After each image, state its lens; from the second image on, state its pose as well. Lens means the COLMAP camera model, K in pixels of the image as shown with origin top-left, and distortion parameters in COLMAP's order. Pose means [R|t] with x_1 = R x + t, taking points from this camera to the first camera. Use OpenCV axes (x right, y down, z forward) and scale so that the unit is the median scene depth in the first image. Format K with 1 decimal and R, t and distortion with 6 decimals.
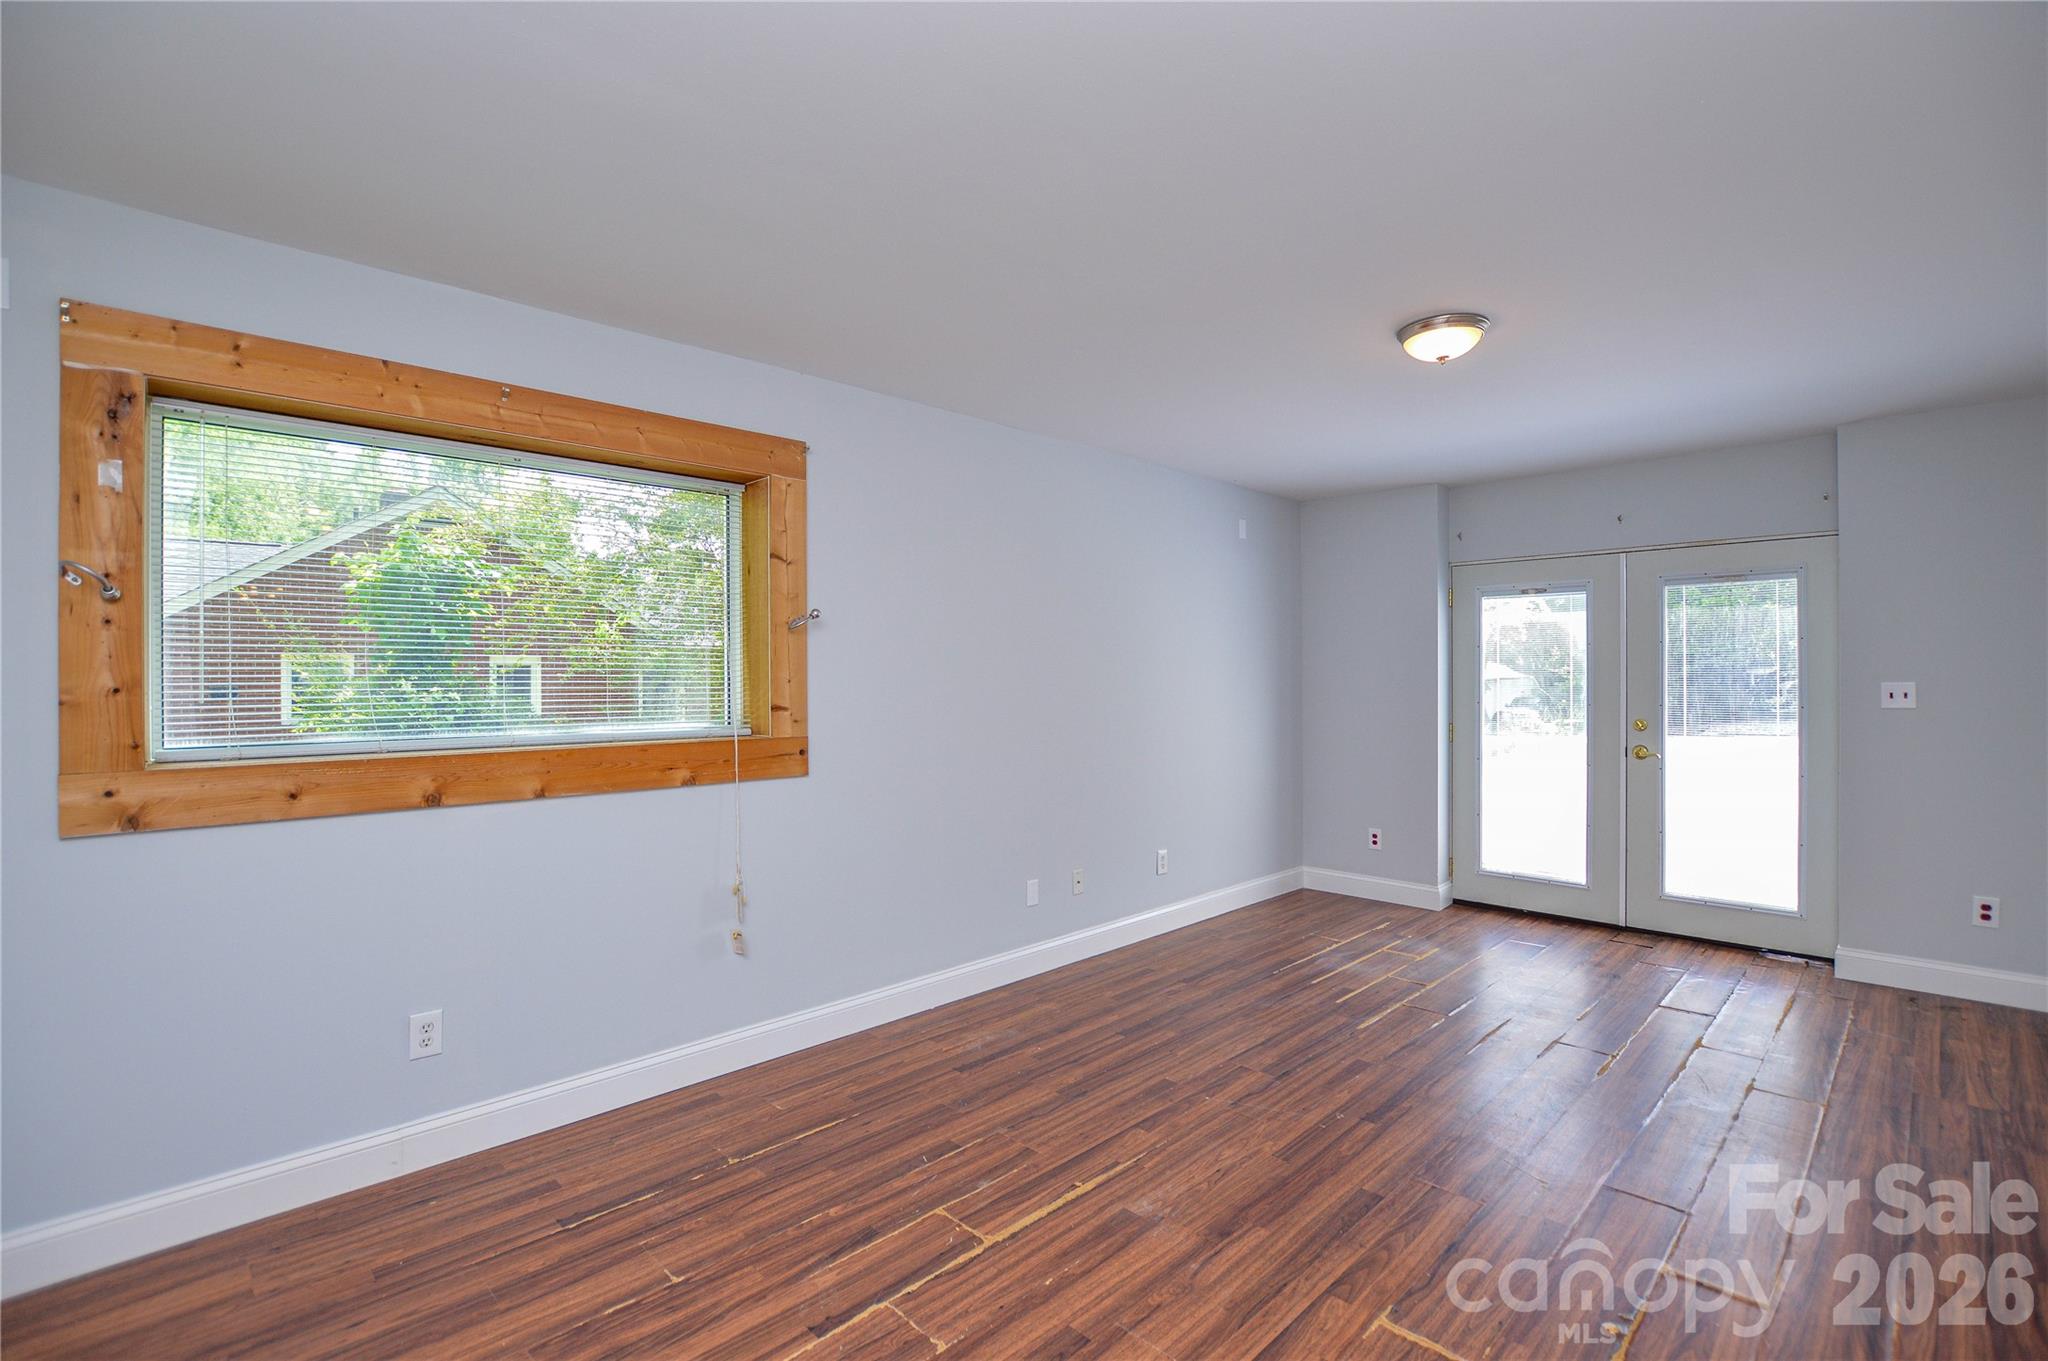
lens RADIAL K [[930.4, 0, 1016.8], [0, 930.4, 681.8], [0, 0, 1]] dist [-0.027480, 0.000305]
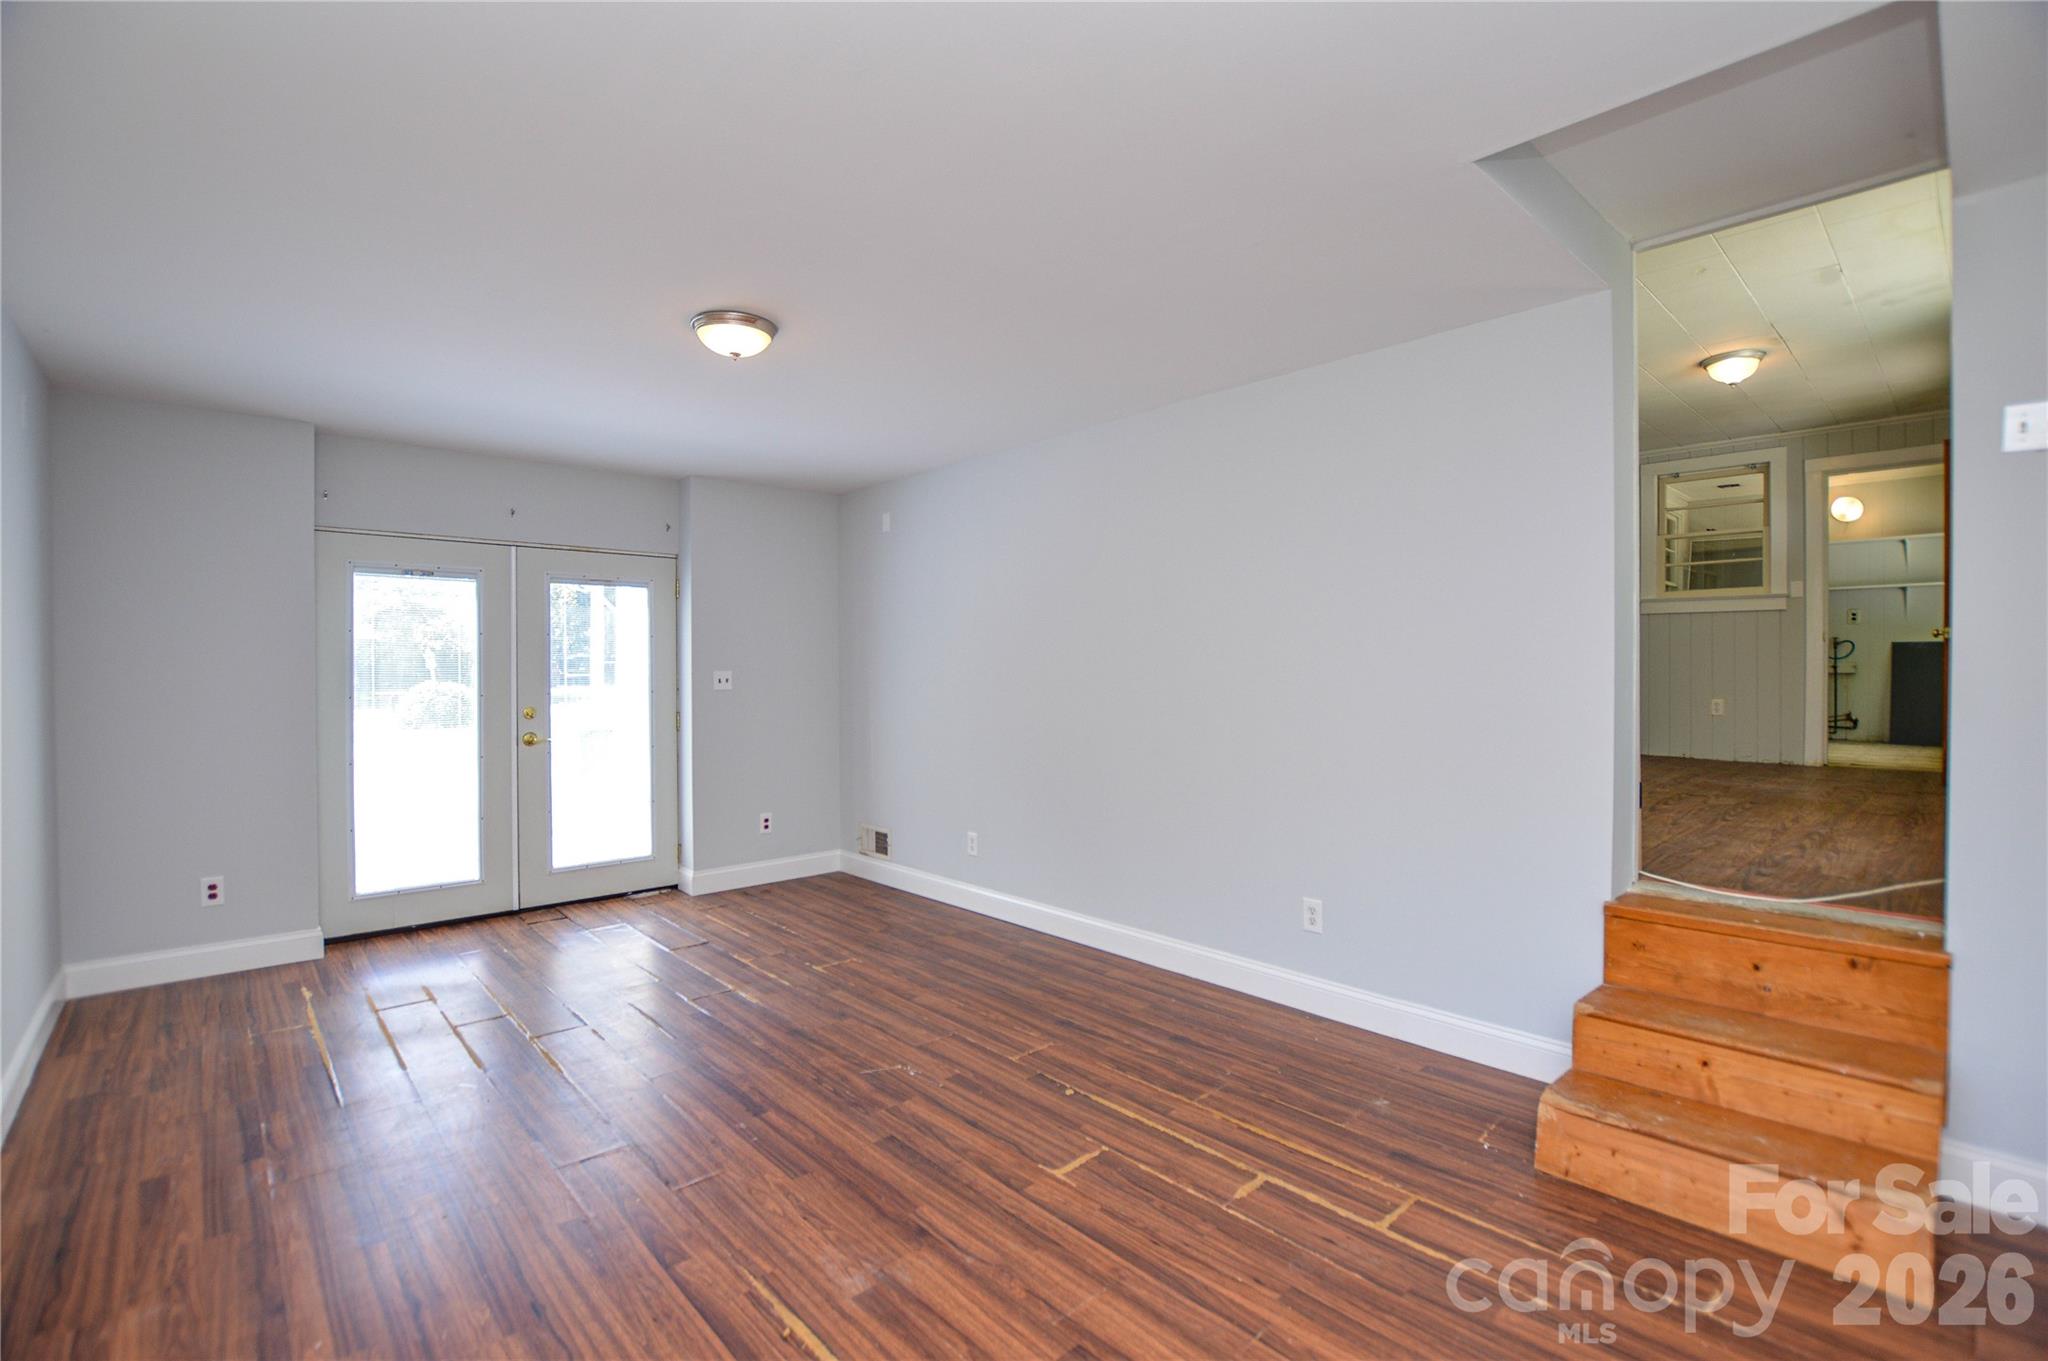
lens RADIAL K [[930.4, 0, 1016.8], [0, 930.4, 681.8], [0, 0, 1]] dist [-0.027480, 0.000305]
pose [[0.023415, -0.012119, 0.999652, -0.397897], [0.005601, 0.999912, 0.011991, 0.002110], [-0.999710, 0.005318, 0.023481, 0.467963]]
